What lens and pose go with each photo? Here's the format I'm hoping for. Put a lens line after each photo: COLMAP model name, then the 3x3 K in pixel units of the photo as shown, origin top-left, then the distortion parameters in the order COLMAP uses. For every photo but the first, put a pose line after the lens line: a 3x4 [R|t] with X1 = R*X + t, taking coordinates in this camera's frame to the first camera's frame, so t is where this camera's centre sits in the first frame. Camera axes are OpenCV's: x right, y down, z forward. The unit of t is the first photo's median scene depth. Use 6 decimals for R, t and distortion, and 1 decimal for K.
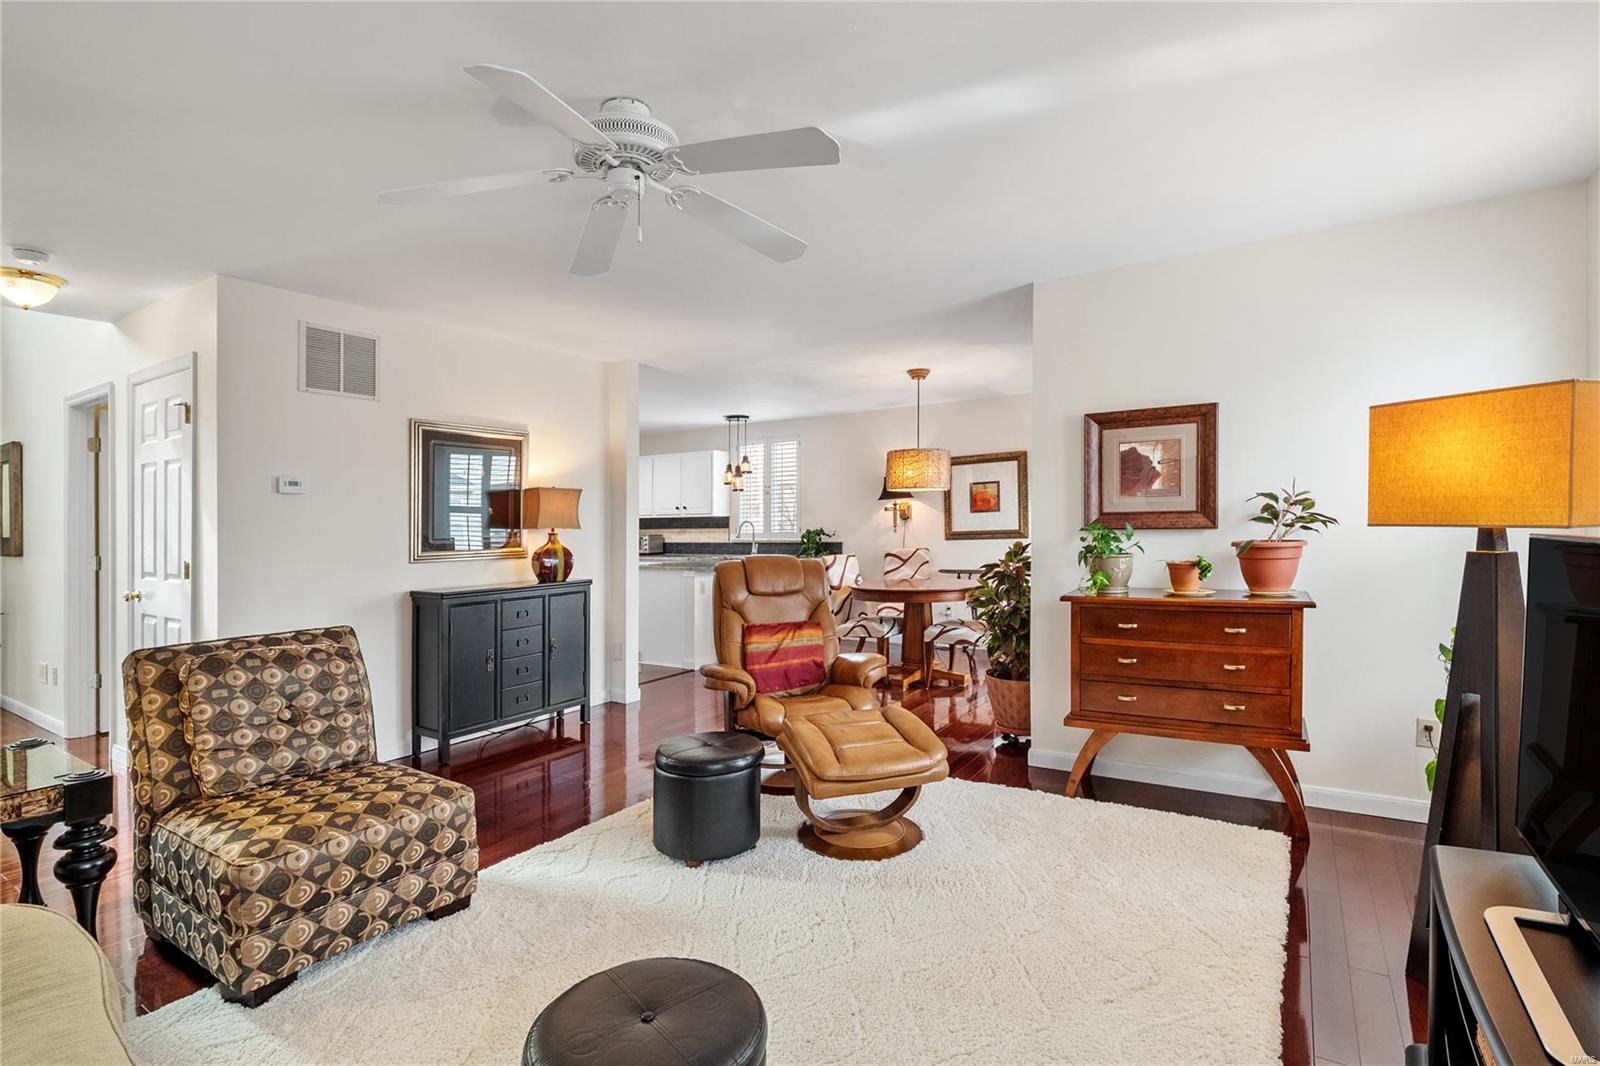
lens RADIAL K [[759.6, 0, 796.6], [0, 759.6, 522.1], [0, 0, 1]] dist [-0.003442, -0.000859]
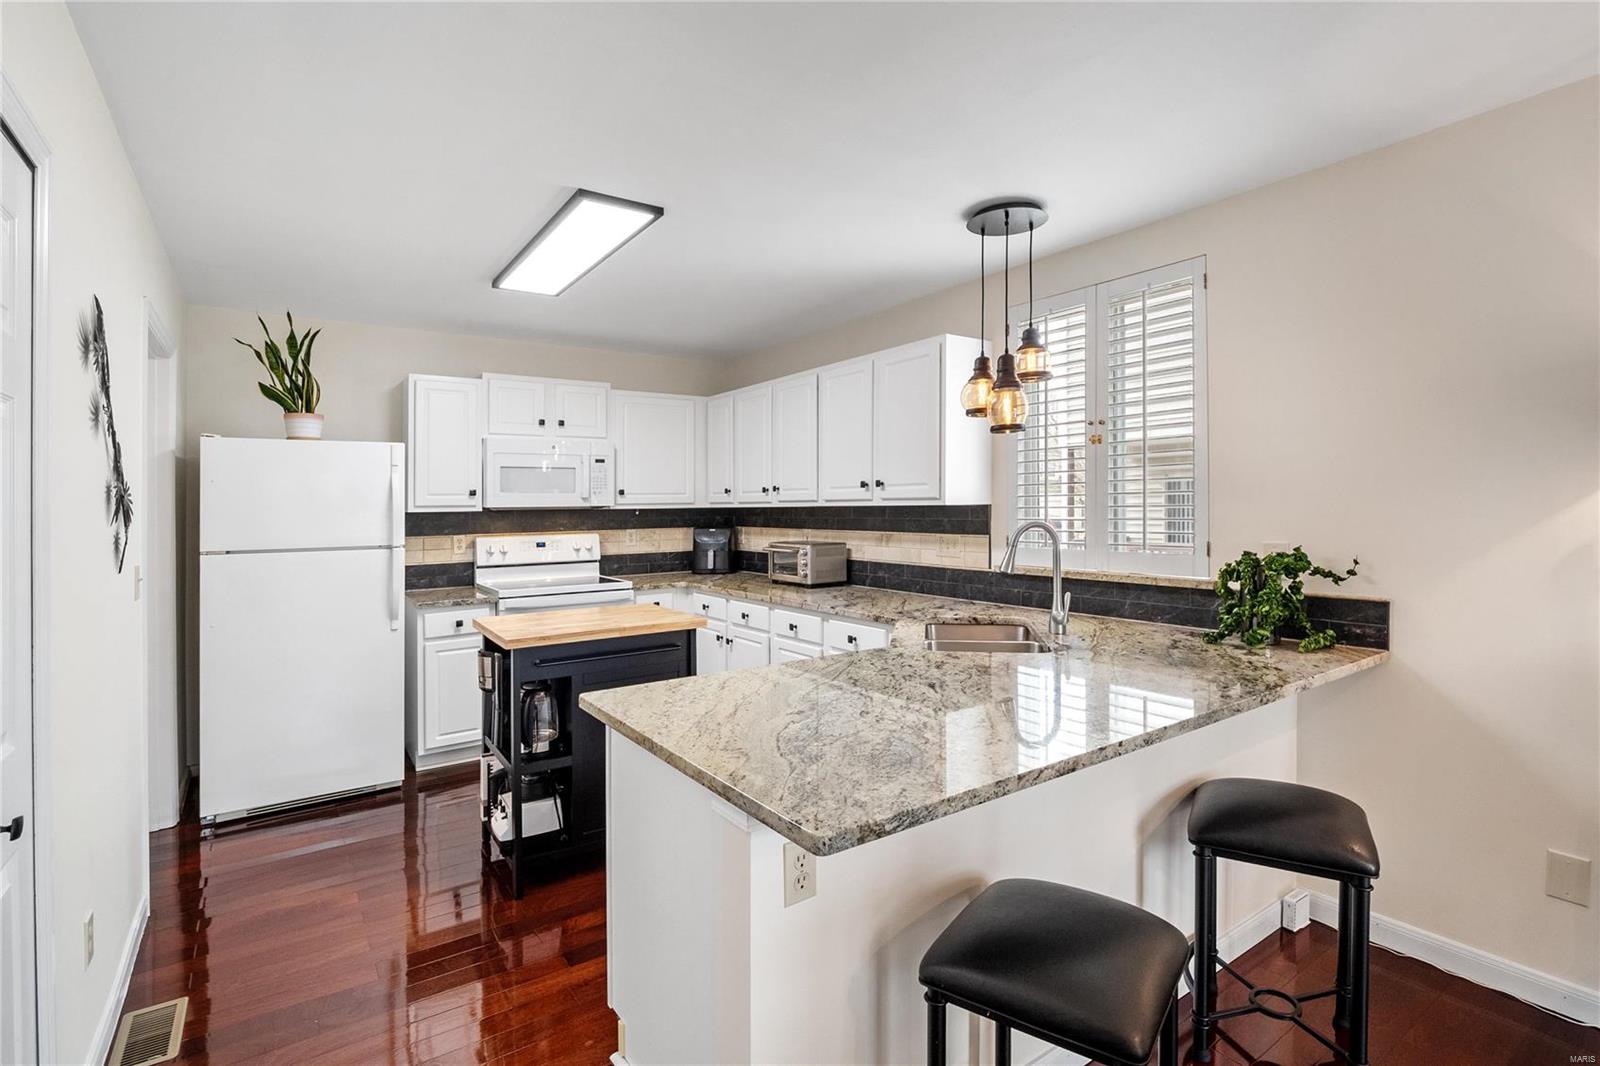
lens RADIAL K [[761.3, 0, 790.4], [0, 761.3, 497.3], [0, 0, 1]] dist [-0.000125, -0.000819]
pose [[0.925636, -0.000931, -0.378414, -0.037896], [-0.000970, 0.999988, -0.004833, -0.009974], [0.378414, 0.004841, 0.925624, 0.646137]]
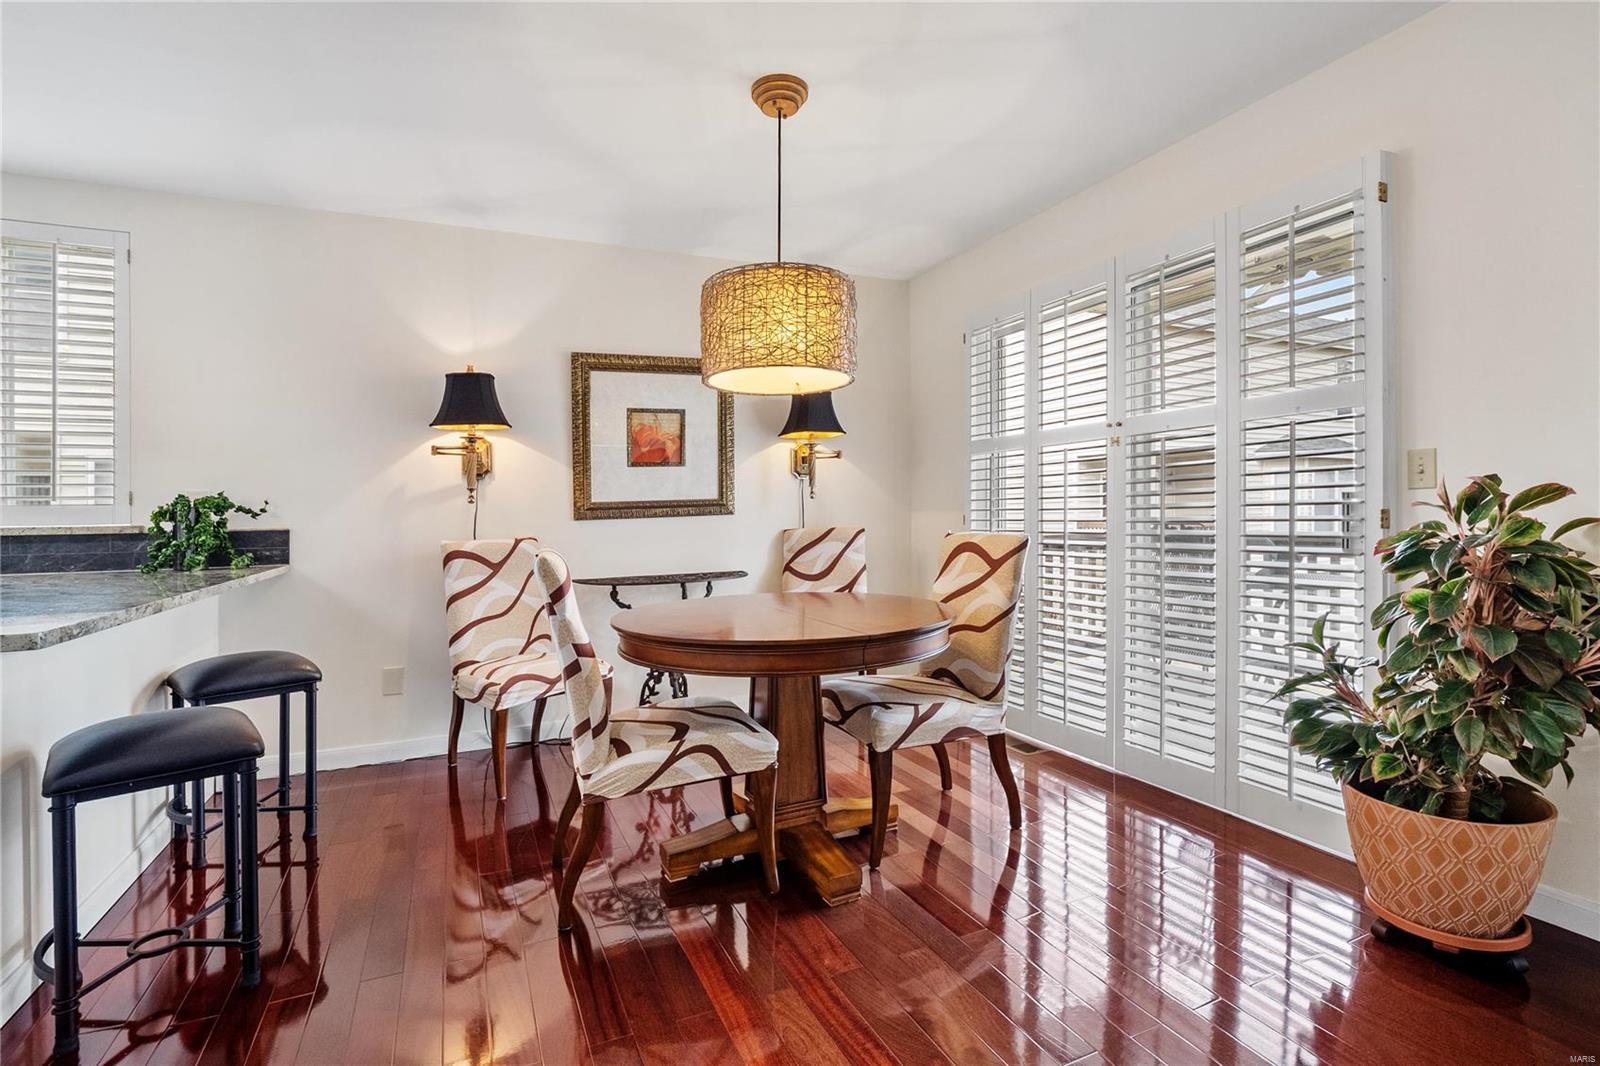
lens RADIAL K [[759.6, 0, 796.6], [0, 759.6, 522.1], [0, 0, 1]] dist [-0.003442, -0.000859]
pose [[0.541414, 0.000932, 0.840756, -0.127084], [0.006566, 0.999964, -0.005337, 0.025947], [-0.840731, 0.008410, 0.541388, 0.555265]]
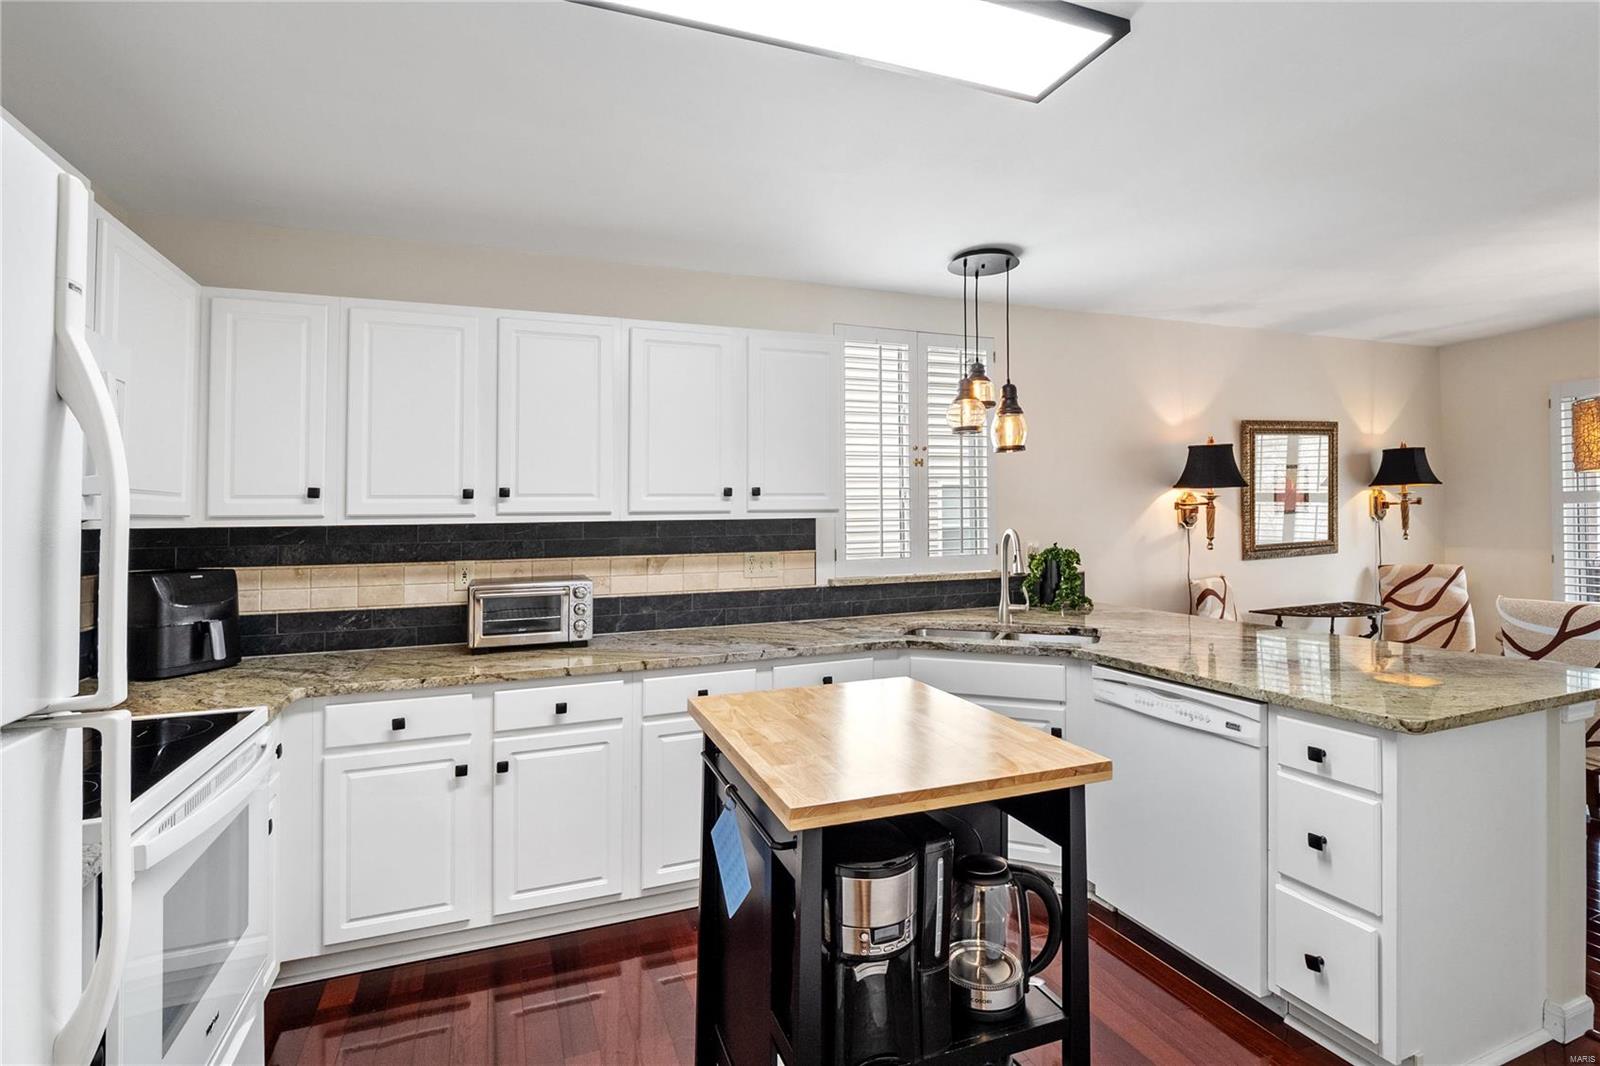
lens RADIAL K [[759.6, 0, 796.6], [0, 759.6, 522.1], [0, 0, 1]] dist [-0.003442, -0.000859]
pose [[0.580751, 0.000793, 0.814081, -0.440105], [0.003929, 0.999985, -0.003778, -0.004523], [-0.814072, 0.005393, 0.580739, 0.852796]]
